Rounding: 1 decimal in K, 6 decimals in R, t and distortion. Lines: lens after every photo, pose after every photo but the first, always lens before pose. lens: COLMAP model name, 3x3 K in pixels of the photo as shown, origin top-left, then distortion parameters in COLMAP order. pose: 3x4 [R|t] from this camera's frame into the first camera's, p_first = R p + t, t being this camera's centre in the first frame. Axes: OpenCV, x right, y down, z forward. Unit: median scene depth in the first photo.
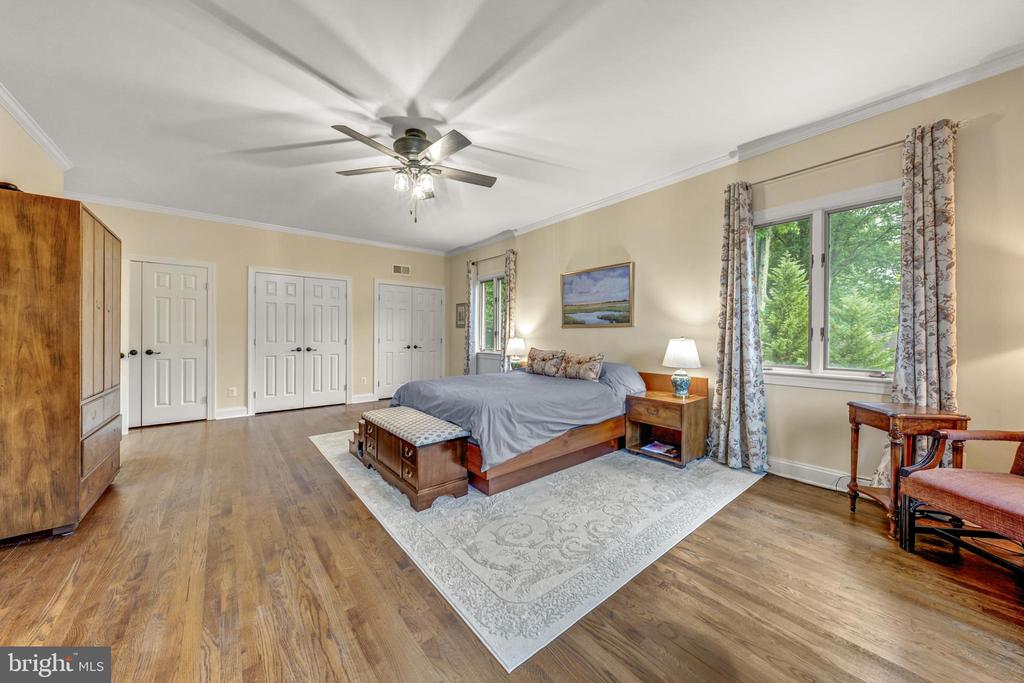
lens RADIAL K [[350.3, 0, 508.8], [0, 350.3, 336.2], [0, 0, 1]] dist [-0.001024, -0.000095]
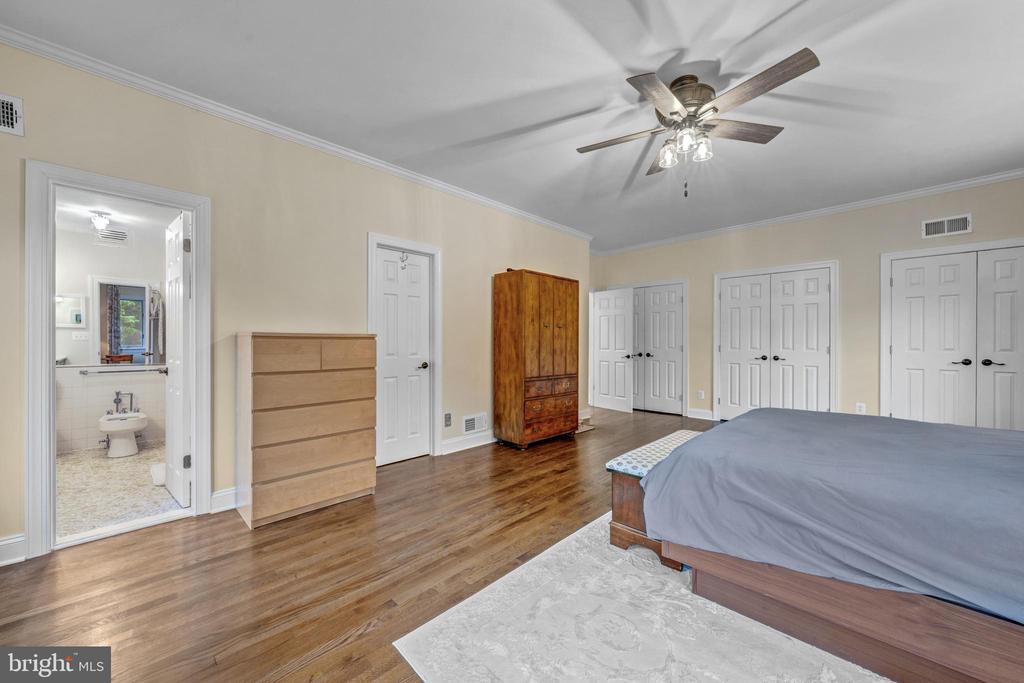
lens RADIAL K [[378.3, 0, 512.0], [0, 378.3, 341.5], [0, 0, 1]] dist [0.000538, -0.000044]
pose [[0.112398, -0.003820, -0.993656, 0.580205], [0.001173, 0.999992, -0.003711, -0.000018], [0.993663, -0.000749, 0.112402, 0.576677]]
